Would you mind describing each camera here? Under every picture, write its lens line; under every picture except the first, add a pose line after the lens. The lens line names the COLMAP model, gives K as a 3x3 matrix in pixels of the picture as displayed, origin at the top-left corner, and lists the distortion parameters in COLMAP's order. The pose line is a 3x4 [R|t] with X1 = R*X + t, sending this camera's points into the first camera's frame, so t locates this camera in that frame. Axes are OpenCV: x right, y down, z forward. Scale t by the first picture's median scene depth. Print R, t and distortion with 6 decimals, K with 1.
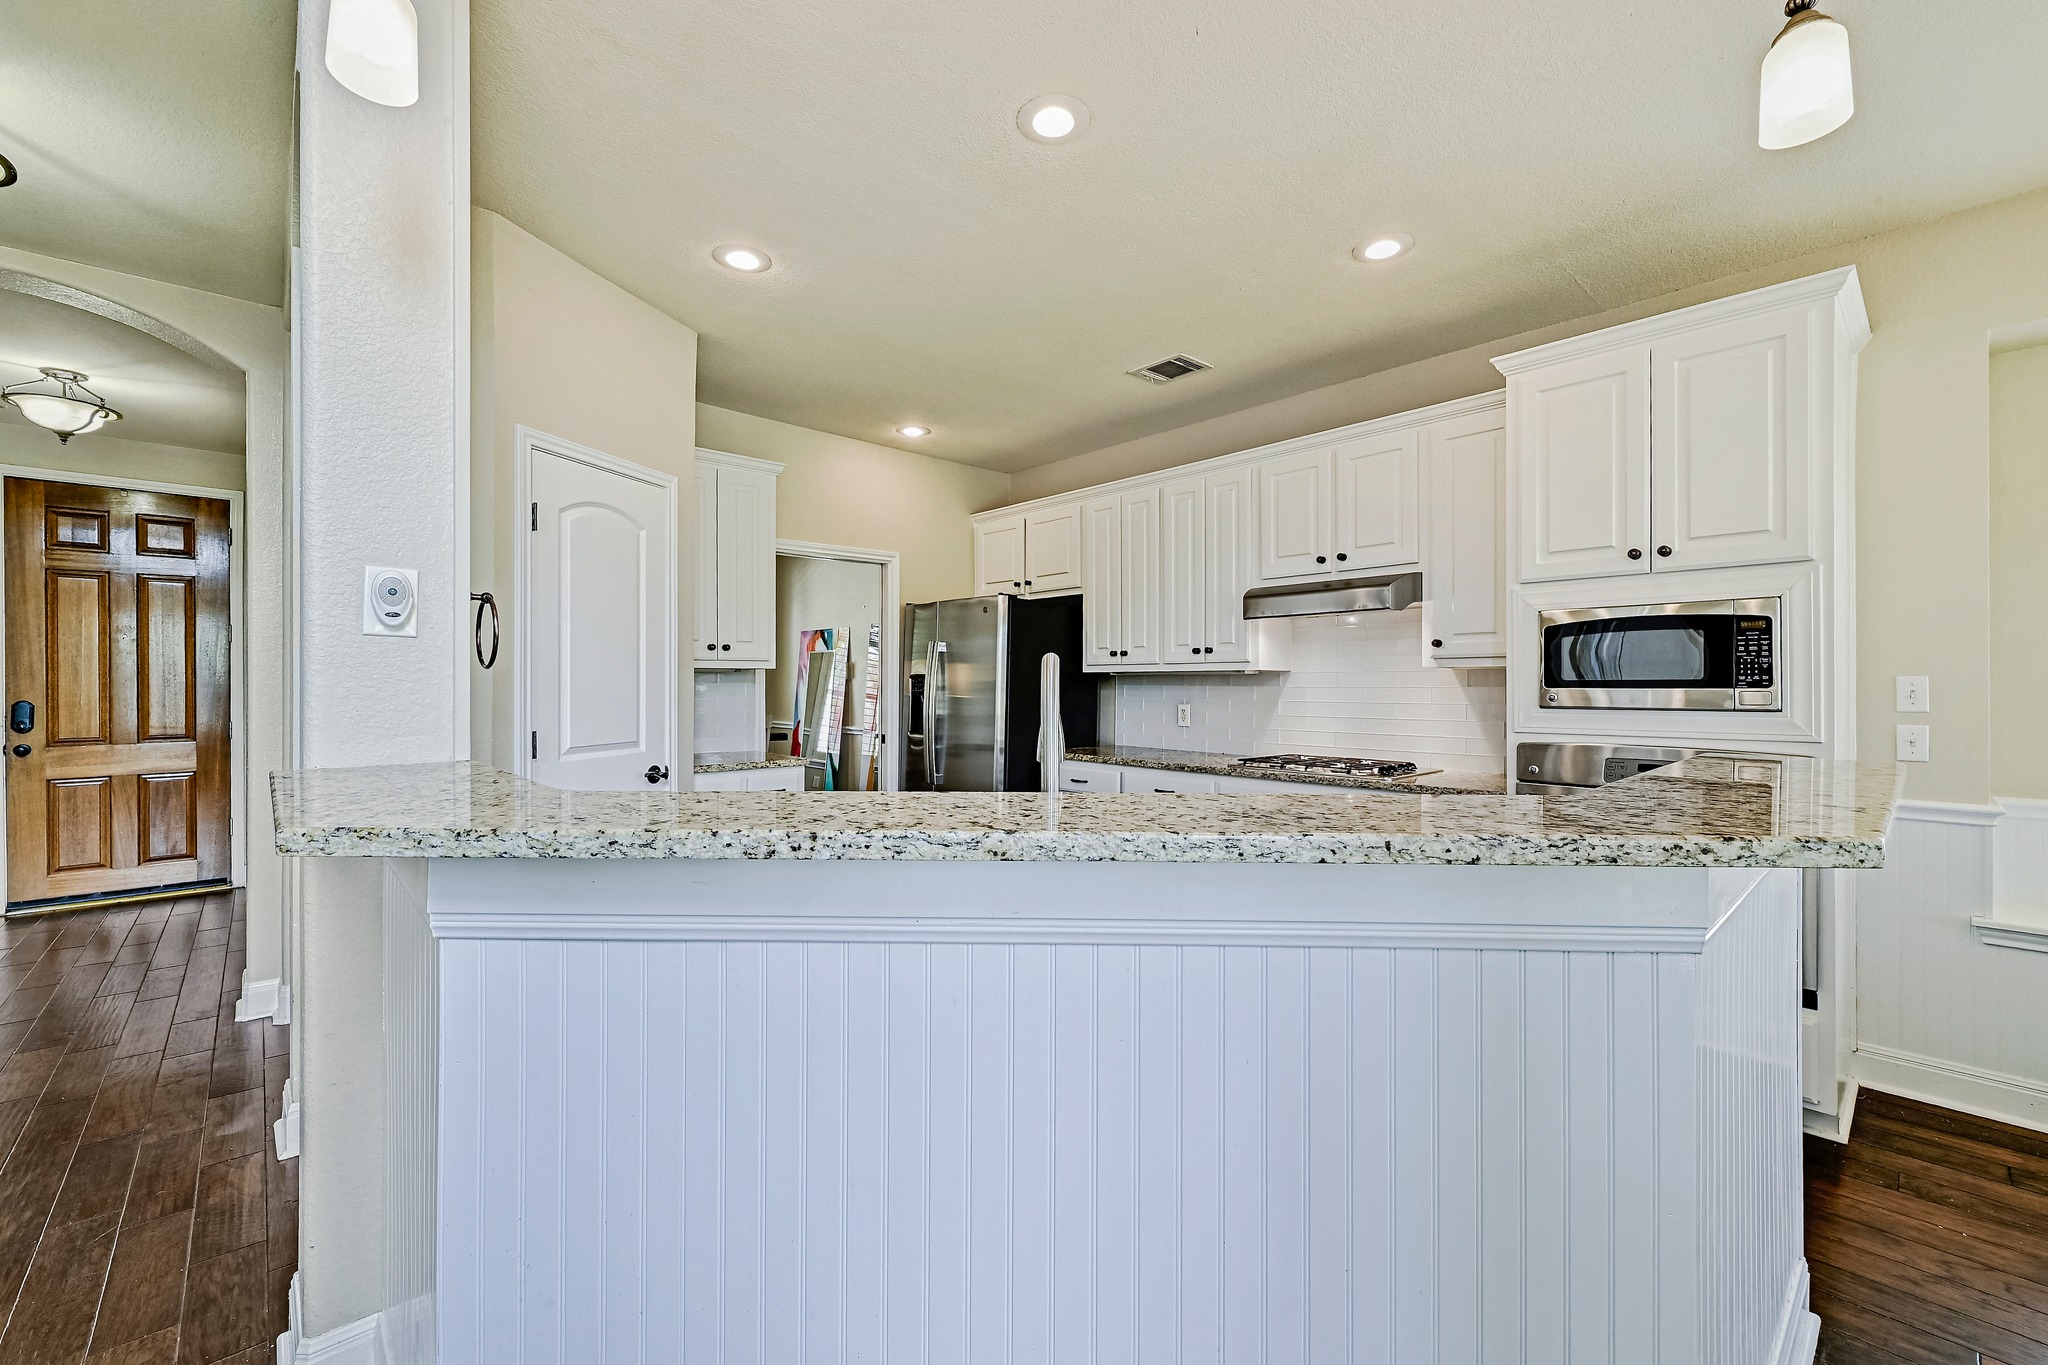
lens RADIAL K [[833.9, 0, 1038.2], [0, 833.9, 679.6], [0, 0, 1]] dist [-0.002715, -0.000194]
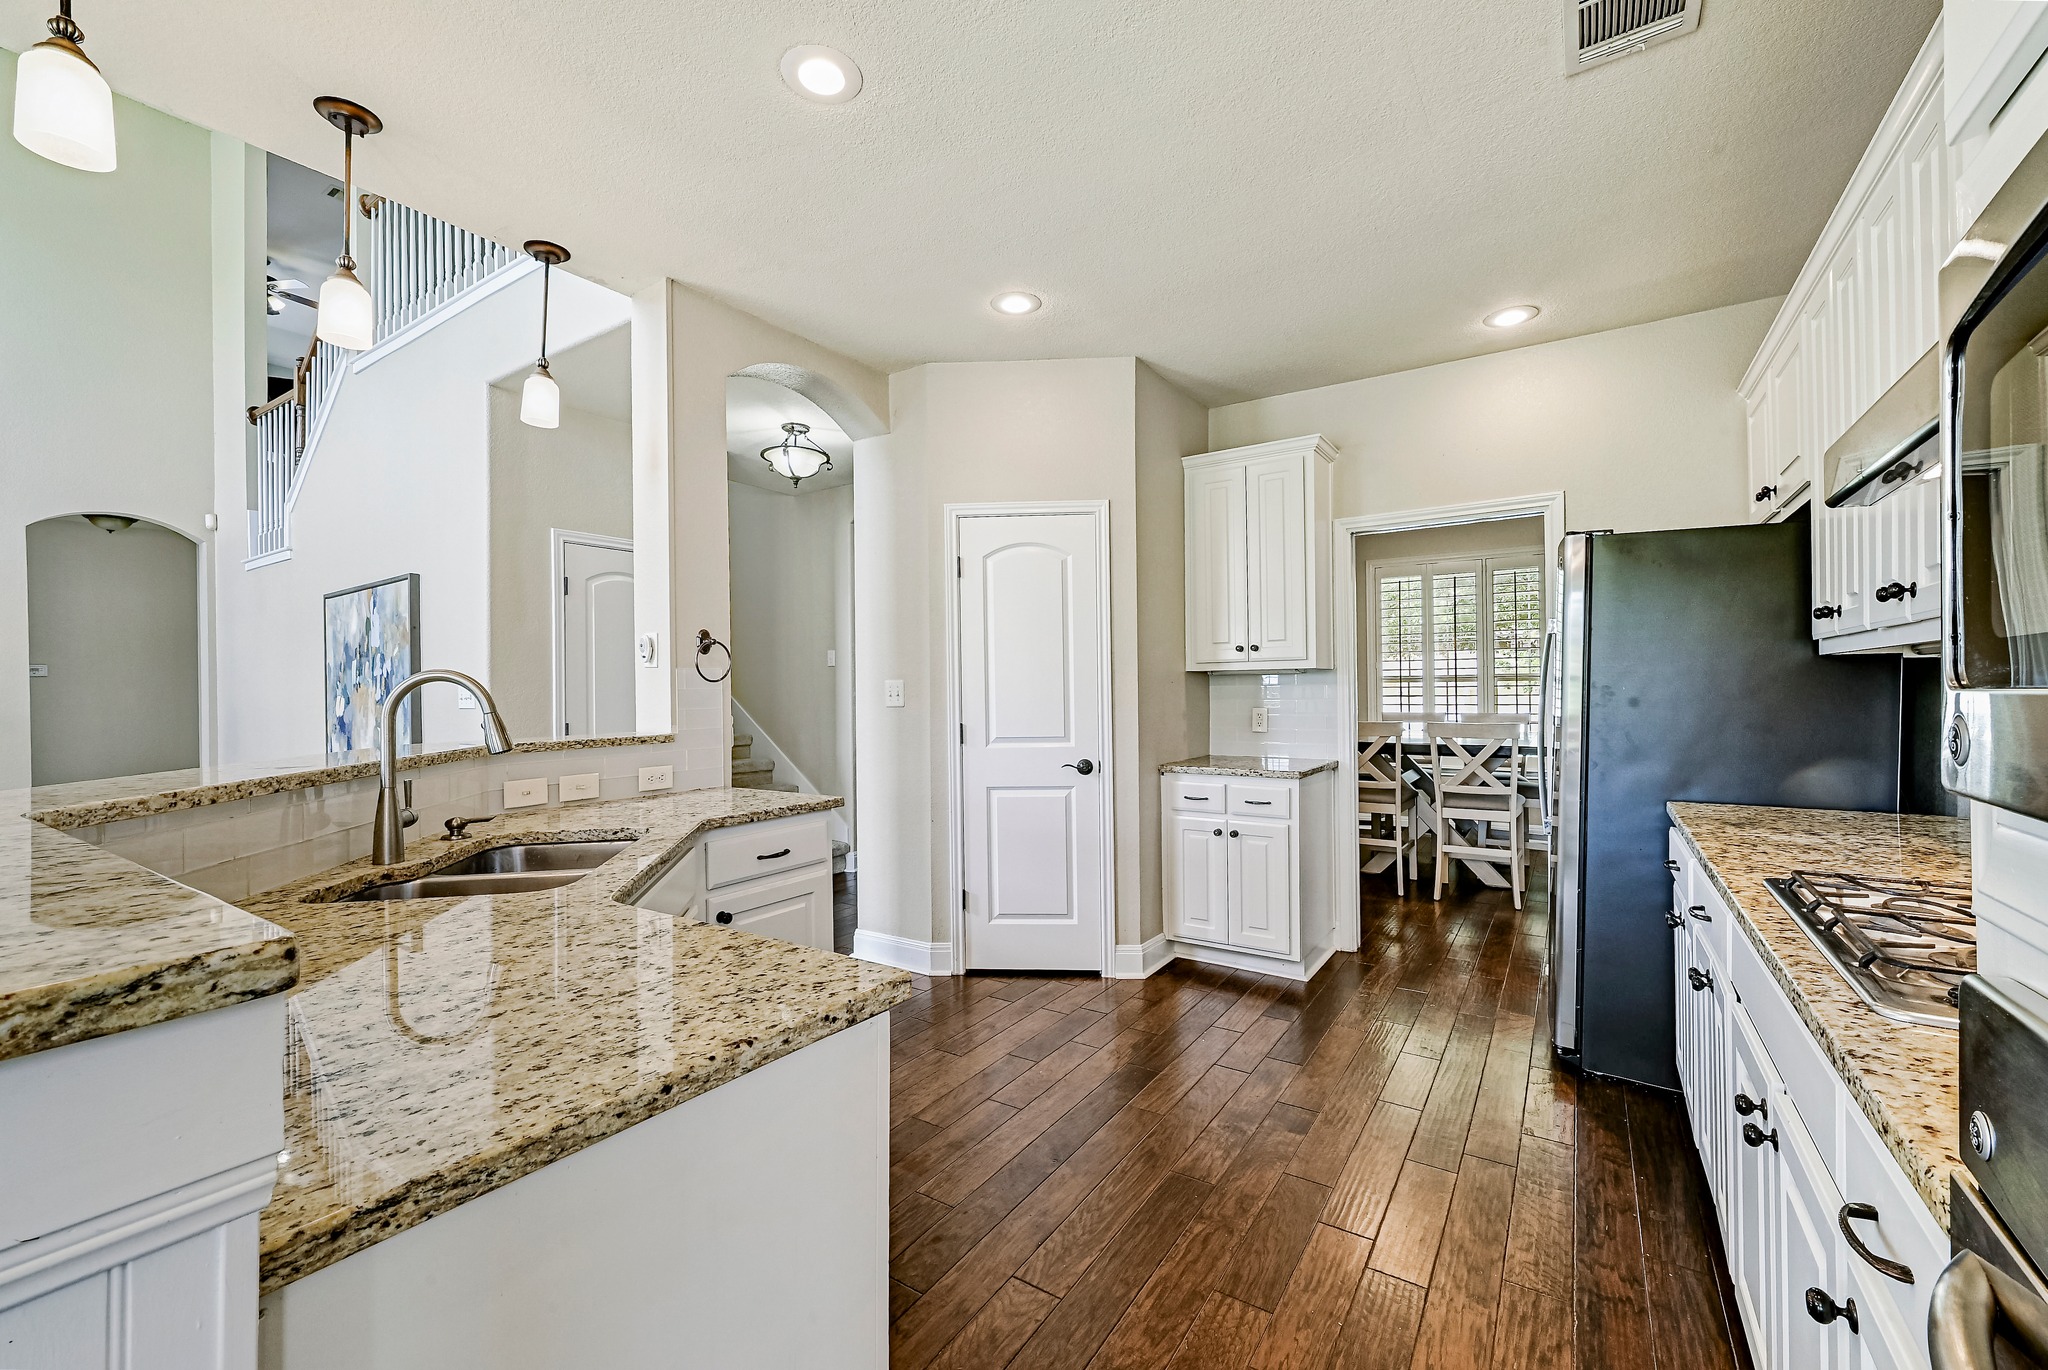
lens RADIAL K [[833.9, 0, 1027.3], [0, 833.9, 692.4], [0, 0, 1]] dist [-0.002715, -0.000194]
pose [[0.222383, 0.000124, -0.974959, 0.837870], [0.014219, 0.999893, 0.003370, 0.009693], [0.974856, -0.014612, 0.222358, 0.874163]]
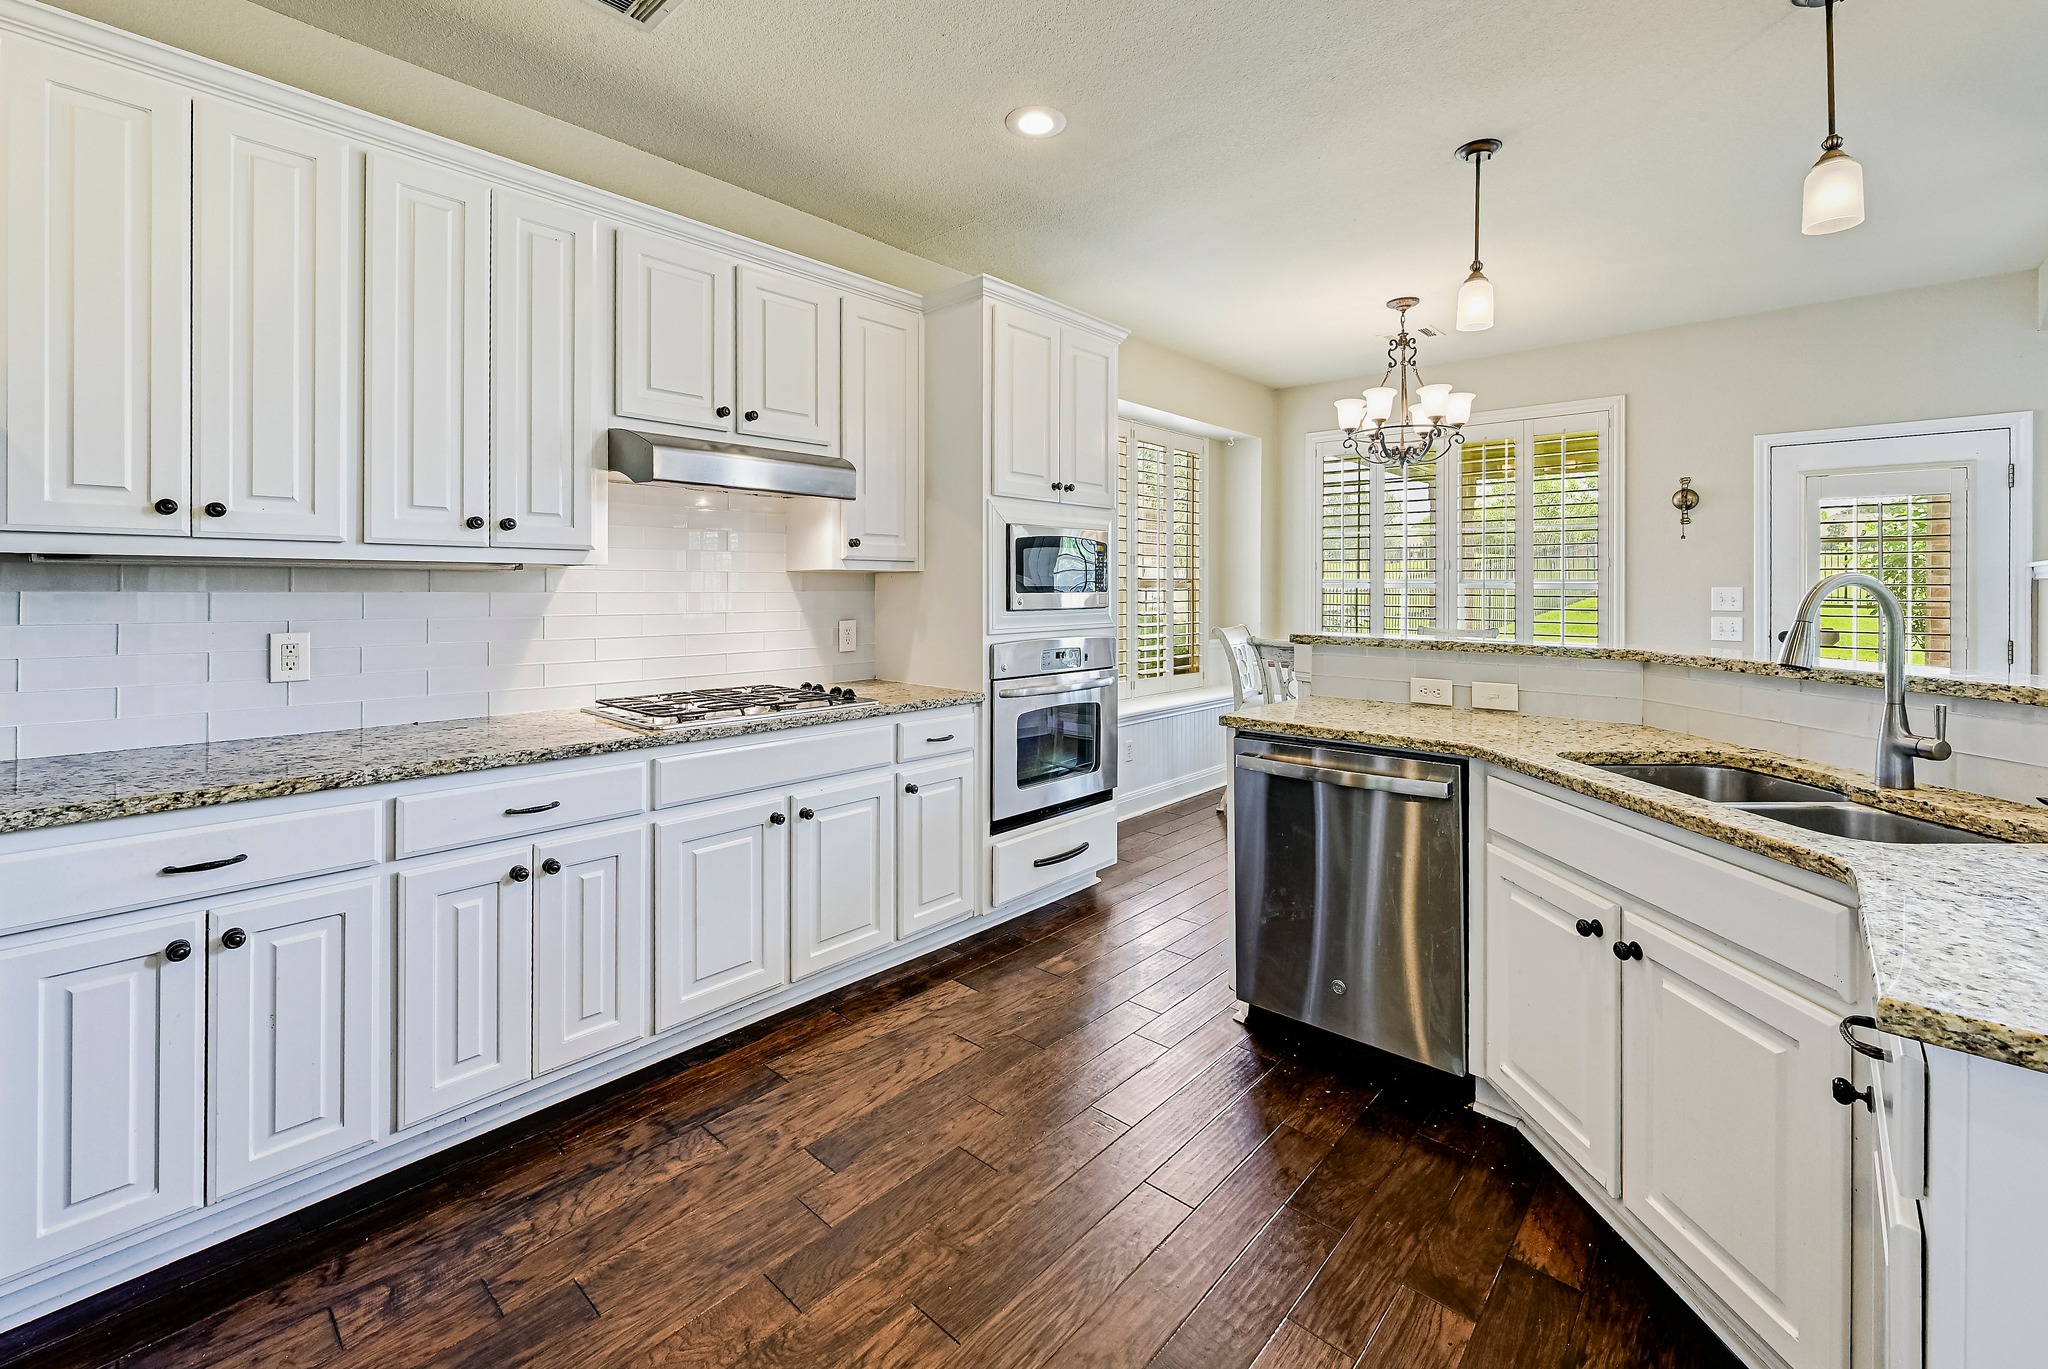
lens RADIAL K [[833.9, 0, 1022.2], [0, 833.9, 587.0], [0, 0, 1]] dist [-0.002715, -0.000194]
pose [[-0.068405, -0.000298, 0.997658, -0.577792], [-0.009350, 0.999956, -0.000343, 0.002520], [-0.997614, -0.009352, -0.068405, 1.215033]]
